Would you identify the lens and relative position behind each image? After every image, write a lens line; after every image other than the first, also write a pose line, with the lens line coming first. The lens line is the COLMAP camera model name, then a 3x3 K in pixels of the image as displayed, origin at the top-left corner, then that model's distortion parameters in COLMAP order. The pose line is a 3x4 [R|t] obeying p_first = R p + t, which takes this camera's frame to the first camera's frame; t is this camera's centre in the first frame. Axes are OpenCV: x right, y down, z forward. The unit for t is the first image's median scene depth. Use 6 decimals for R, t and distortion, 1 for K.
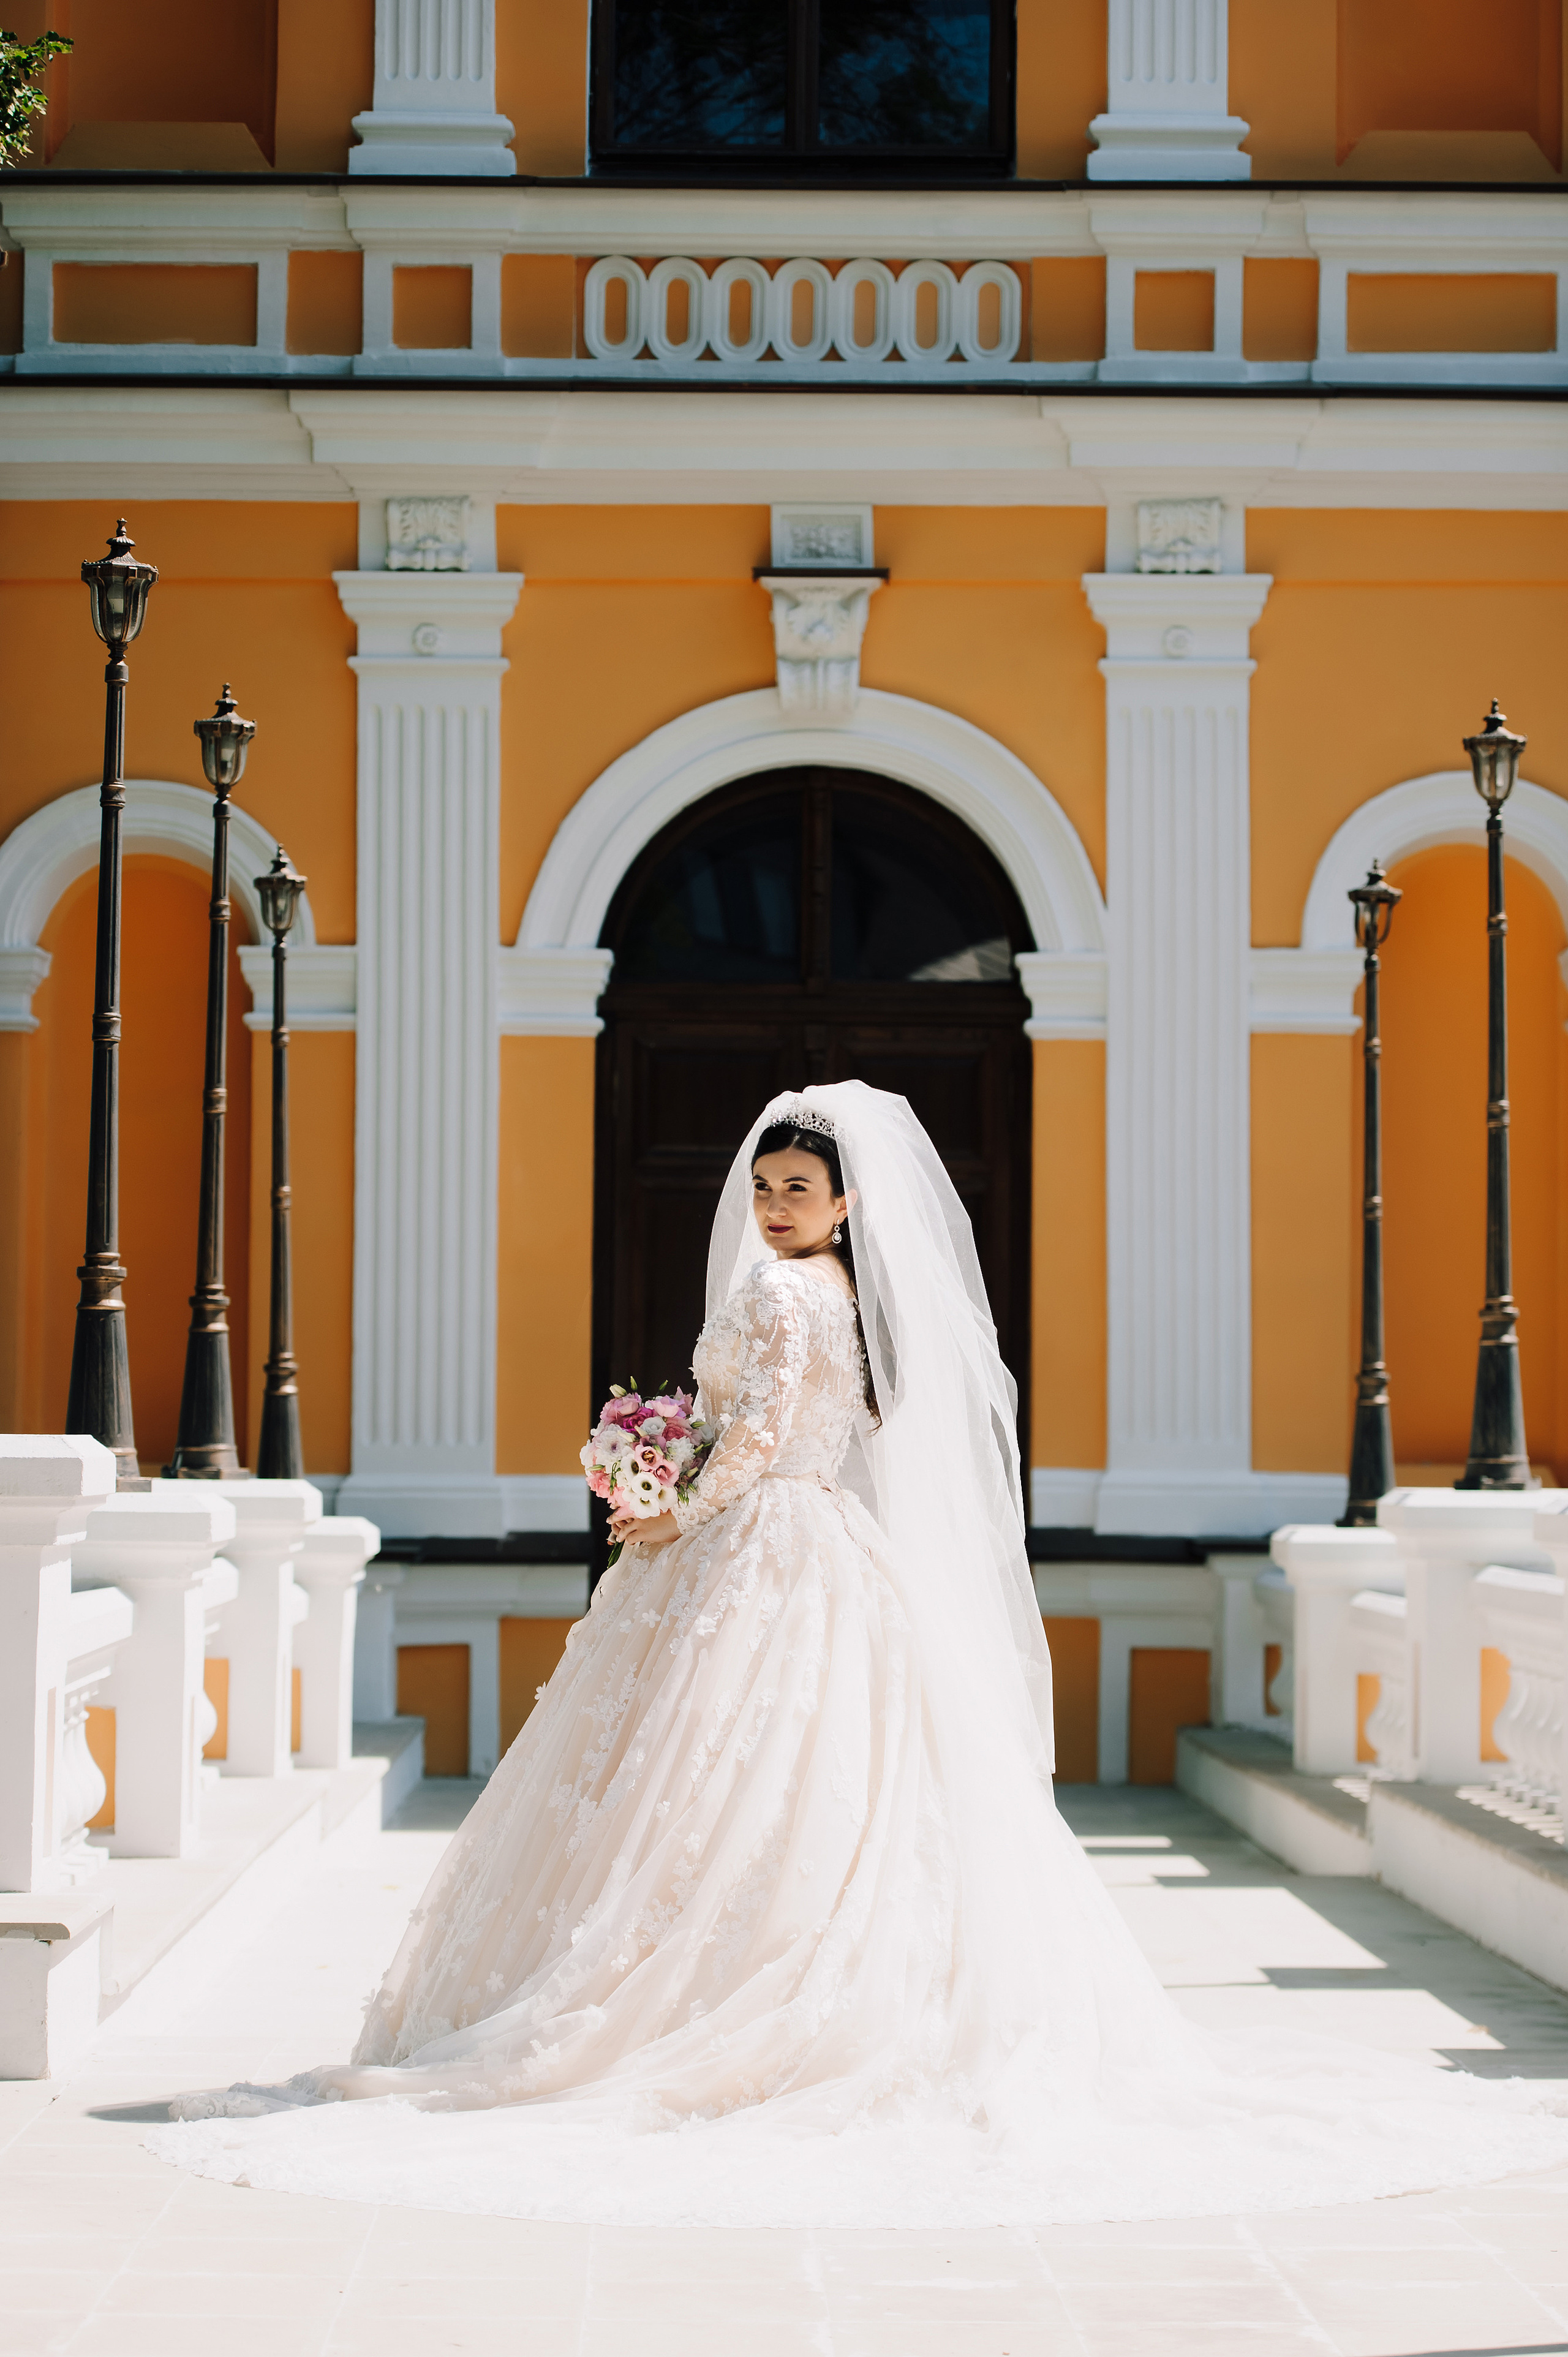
lens RADIAL K [[4987.8, 0, 784.0], [0, 4987.8, 1178.5], [0, 0, 1]] dist [-0.079602, 0.269330]
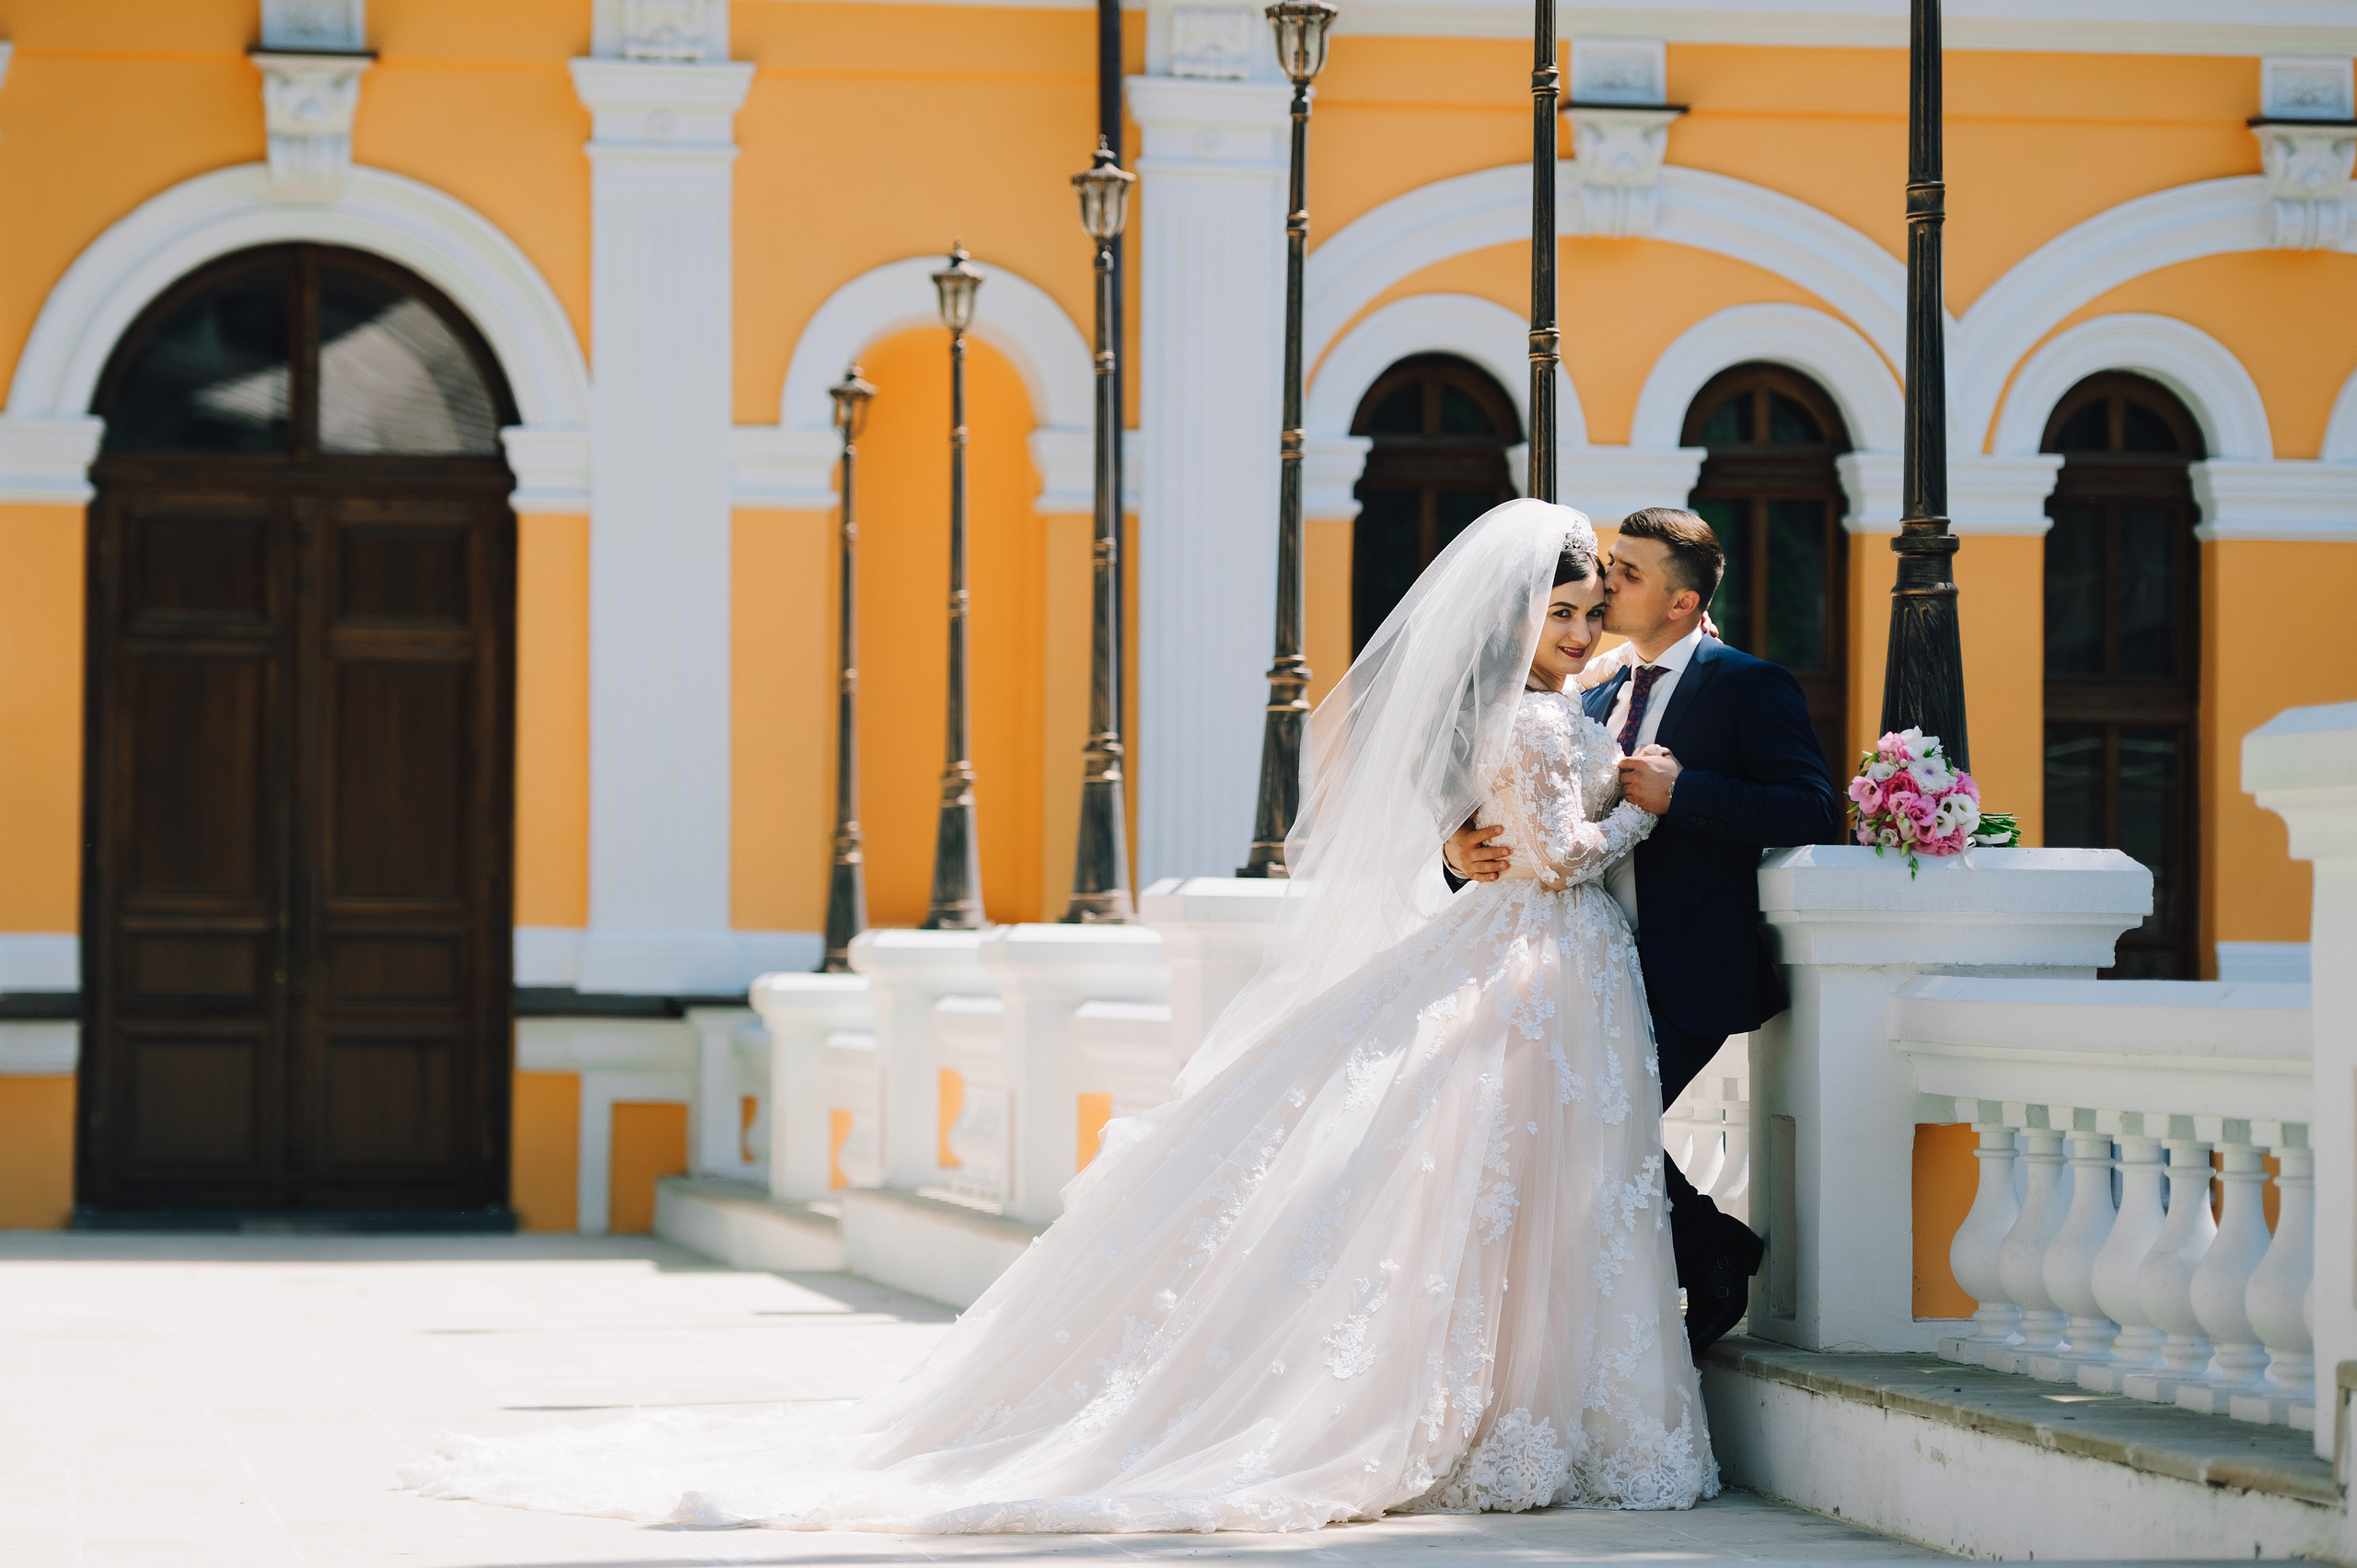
lens RADIAL K [[6304.9, 0, 1227.8], [0, 6304.9, 778.3], [0, 0, 1]] dist [0.091914, -0.083746]
pose [[0.984141, 0.003496, 0.177354, -0.037185], [-0.008092, 0.999650, 0.025197, -0.007051], [-0.177204, -0.026232, 0.983825, -0.310888]]
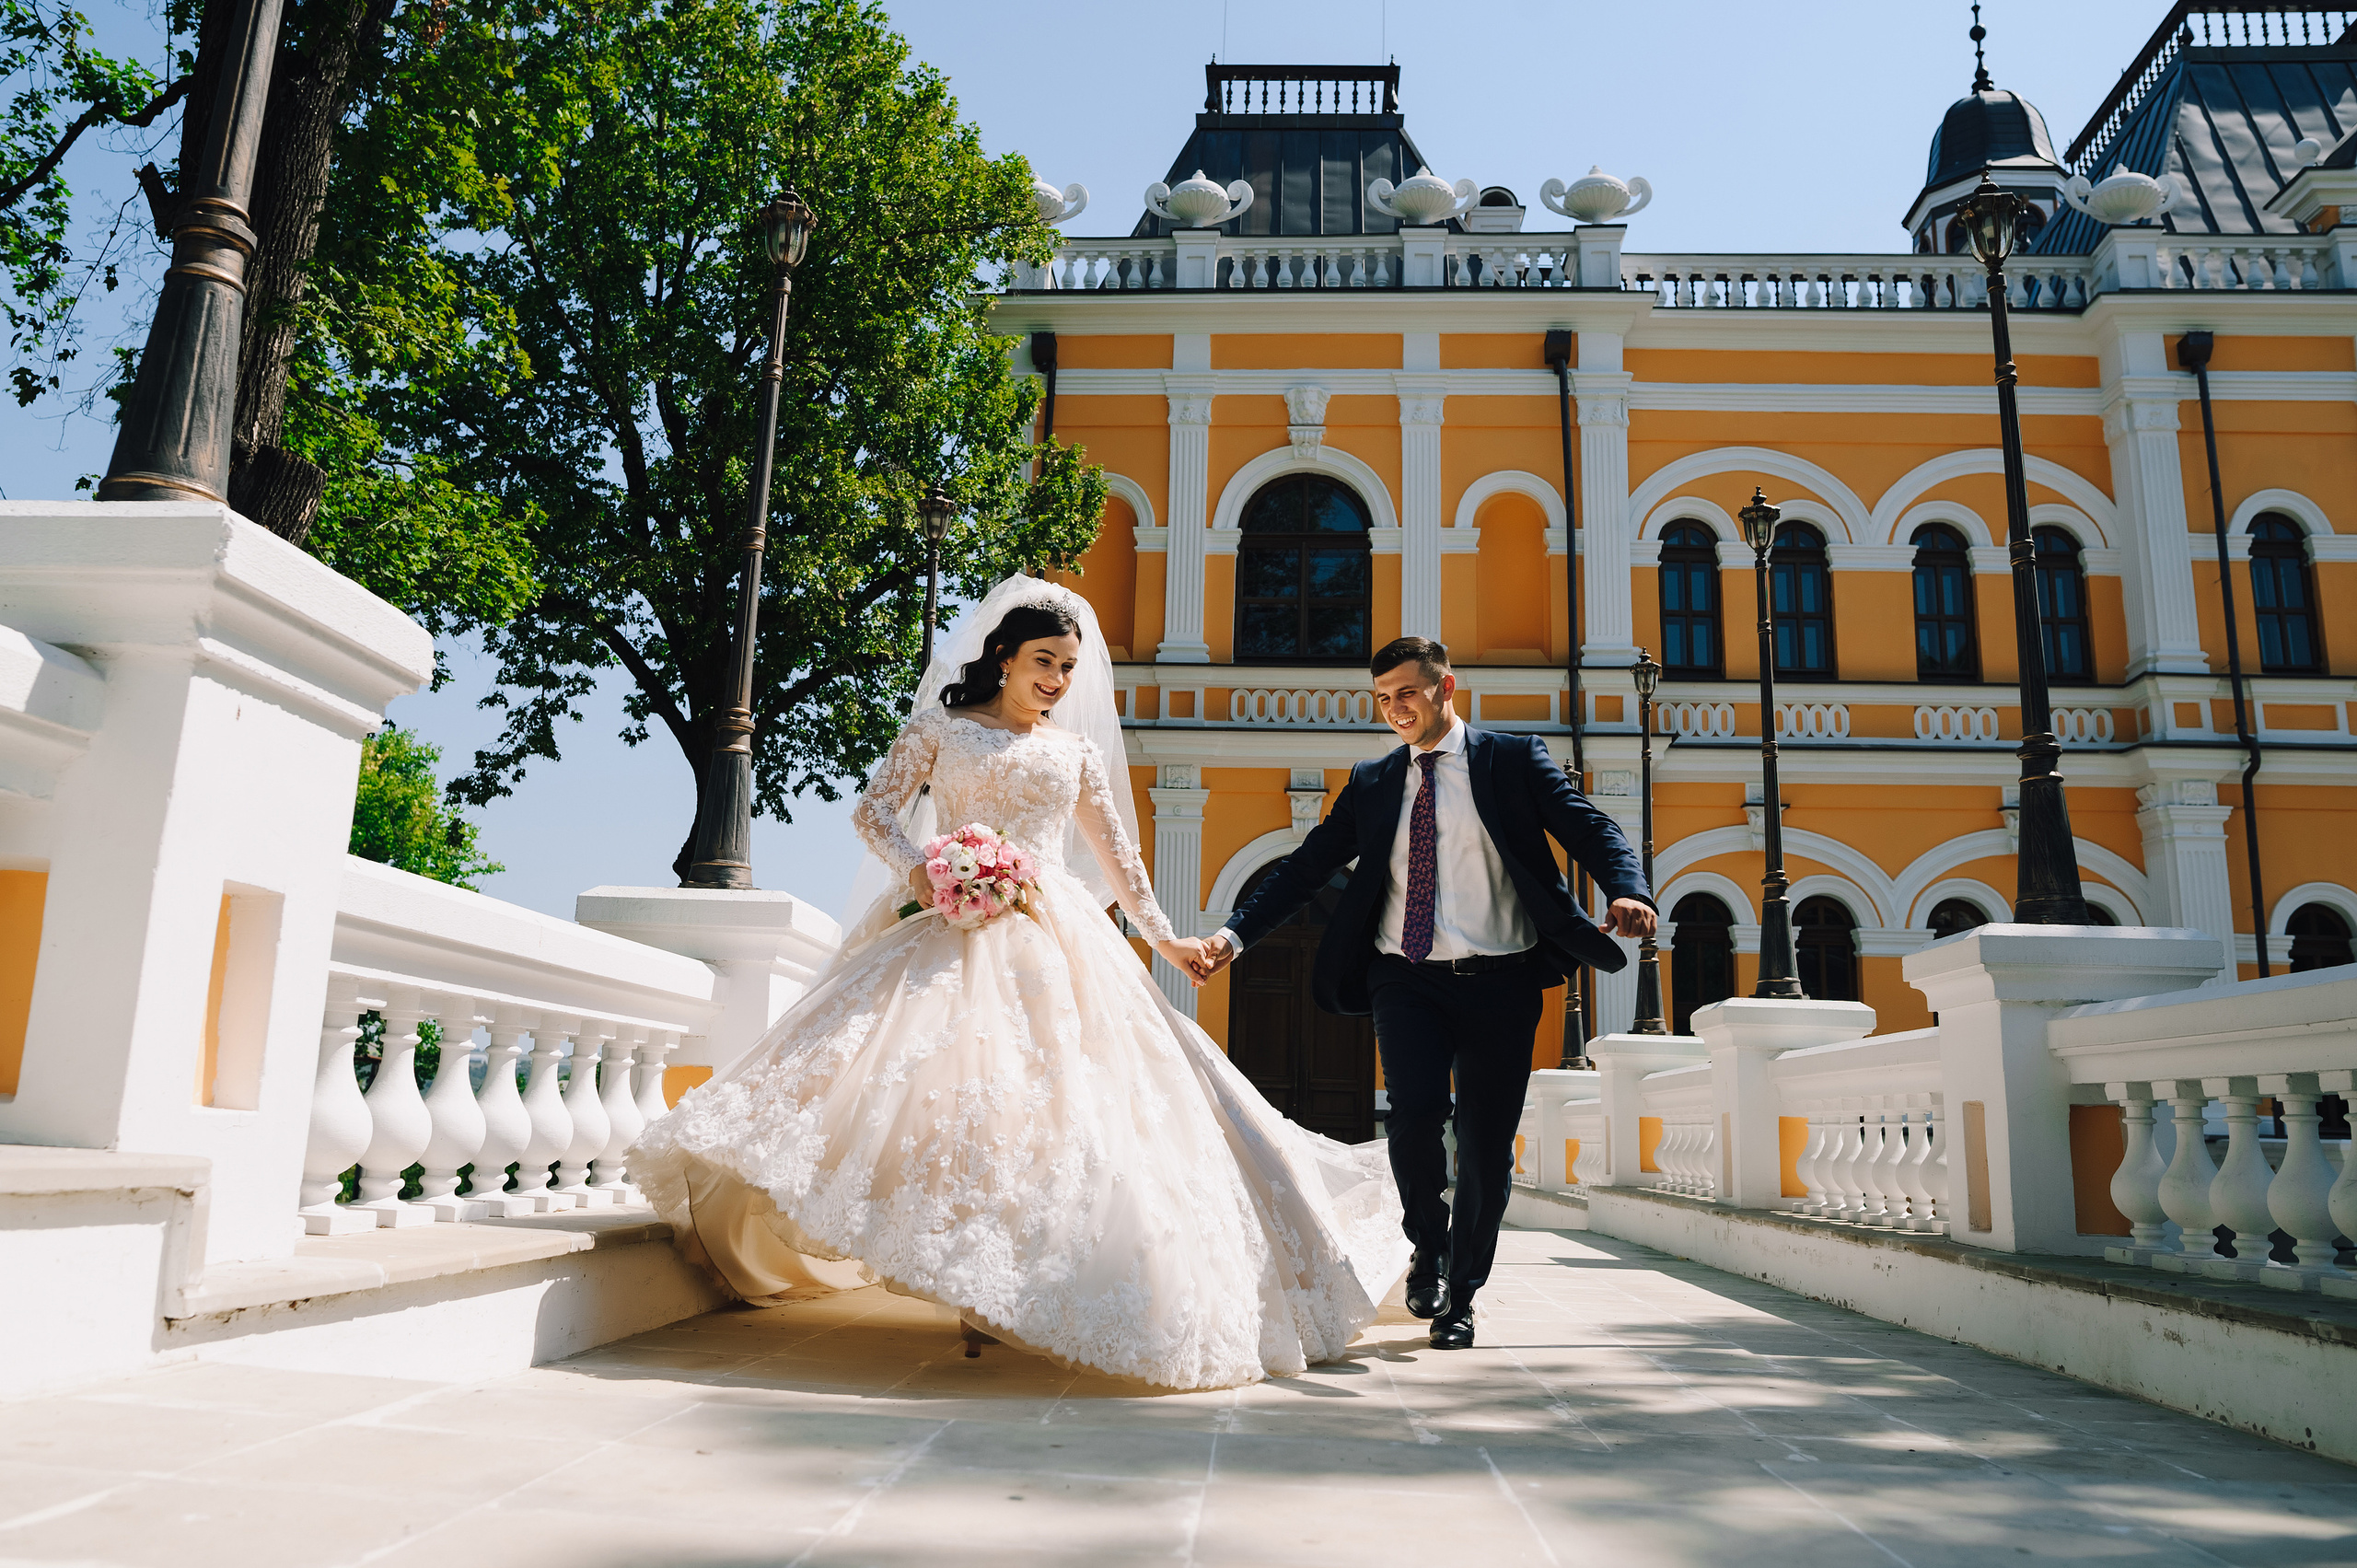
lens RADIAL K [[1716.5, 0, 1130.4], [0, 1716.5, 722.2], [0, 0, 1]] dist [-0.068070, 0.031660]
pose [[0.994202, 0.006584, -0.107322, 0.012572], [-0.025558, 0.983988, -0.176395, 0.025894], [0.104443, 0.178115, 0.978451, -0.050011]]
